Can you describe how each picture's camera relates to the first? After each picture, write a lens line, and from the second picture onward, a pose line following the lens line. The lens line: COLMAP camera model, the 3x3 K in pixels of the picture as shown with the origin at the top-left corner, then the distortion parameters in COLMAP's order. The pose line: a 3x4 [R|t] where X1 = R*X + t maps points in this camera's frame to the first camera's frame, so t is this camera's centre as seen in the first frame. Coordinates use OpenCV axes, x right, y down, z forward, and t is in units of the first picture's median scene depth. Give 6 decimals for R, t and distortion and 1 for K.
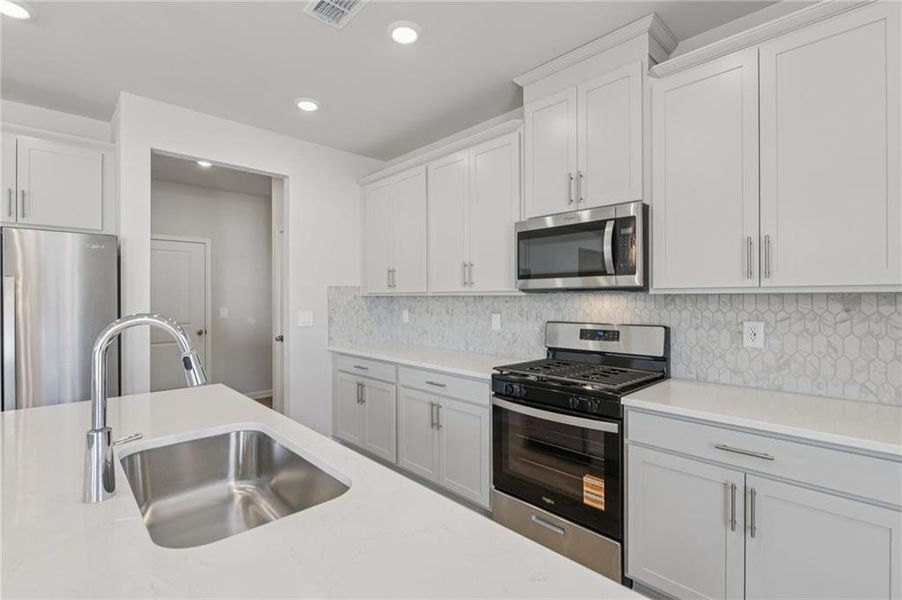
lens RADIAL K [[417.6, 0, 446.7], [0, 417.6, 296.3], [0, 0, 1]] dist [-0.001122, -0.000214]
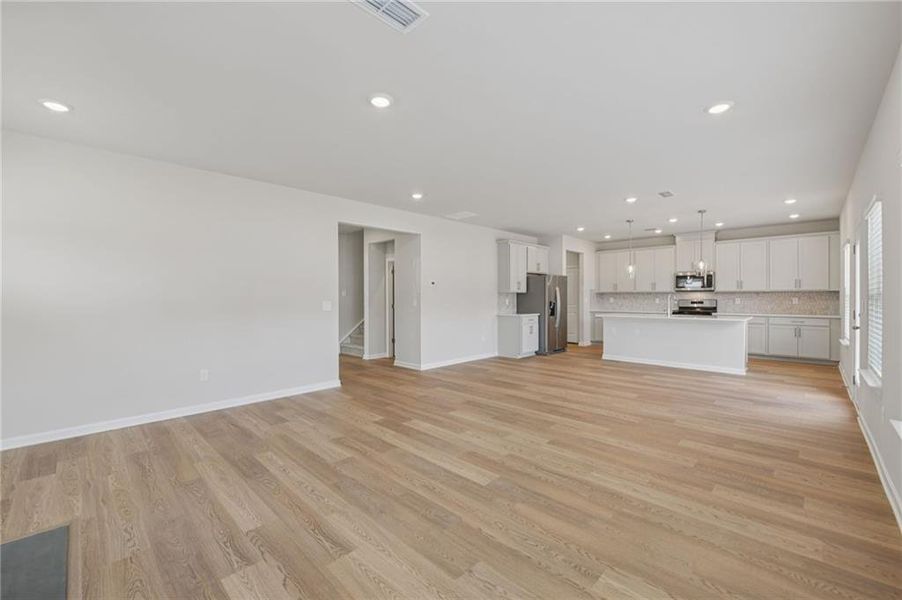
lens RADIAL K [[375.2, 0, 447.4], [0, 375.2, 297.0], [0, 0, 1]] dist [-0.009080, -0.000273]
pose [[0.999421, 0.000254, 0.034029, -2.052842], [-0.000412, 0.999989, 0.004642, 0.026128], [-0.034027, -0.004653, 0.999410, -2.365017]]
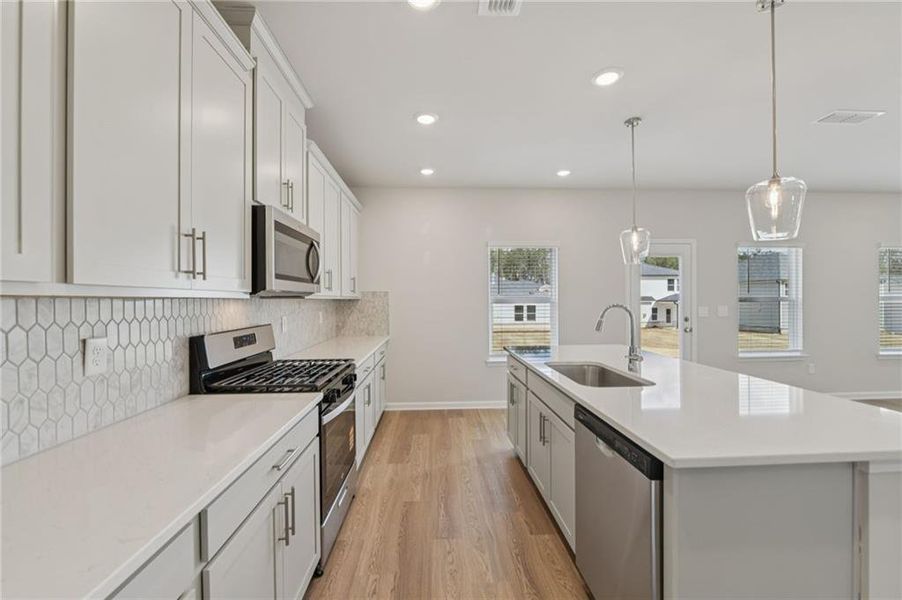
lens RADIAL K [[360.2, 0, 444.7], [0, 360.2, 298.3], [0, 0, 1]] dist [-0.009092, -0.000185]
pose [[-0.757738, 0.012753, 0.652434, -0.522710], [0.008669, 0.999918, -0.009477, 0.007911], [-0.652501, -0.001526, -0.757786, 1.321807]]
